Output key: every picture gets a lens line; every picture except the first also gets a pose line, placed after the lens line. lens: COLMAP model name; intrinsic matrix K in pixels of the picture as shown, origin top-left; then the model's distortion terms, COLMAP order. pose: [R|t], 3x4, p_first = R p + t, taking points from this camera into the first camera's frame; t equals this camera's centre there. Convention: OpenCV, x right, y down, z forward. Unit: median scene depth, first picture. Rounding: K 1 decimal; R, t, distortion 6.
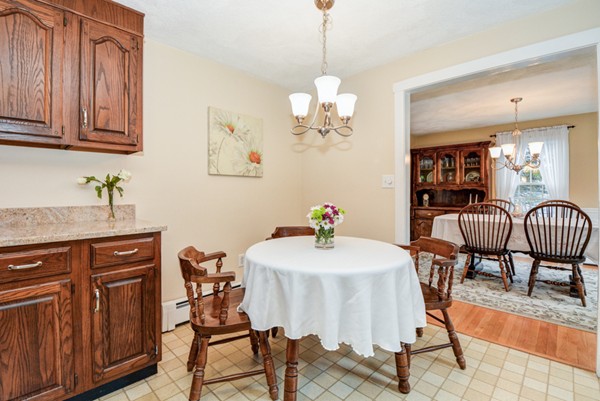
lens RADIAL K [[271.8, 0, 303.2], [0, 271.8, 191.9], [0, 0, 1]] dist [-0.020373, -0.000958]
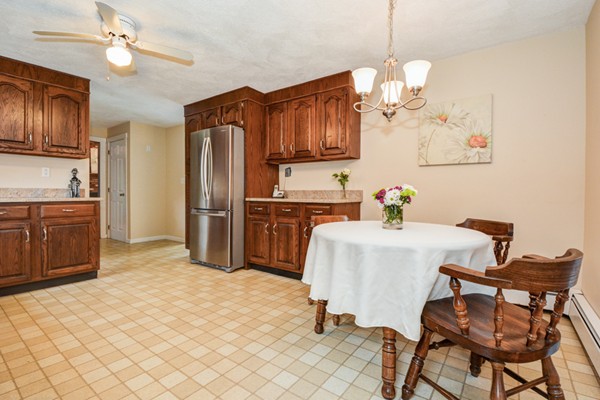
lens RADIAL K [[271.8, 0, 302.4], [0, 271.8, 198.1], [0, 0, 1]] dist [-0.020373, -0.000958]
pose [[0.150895, 0.015150, -0.988434, 1.029971], [-0.004894, 0.999882, 0.014578, 0.082570], [0.988538, 0.002637, 0.150951, 0.504840]]
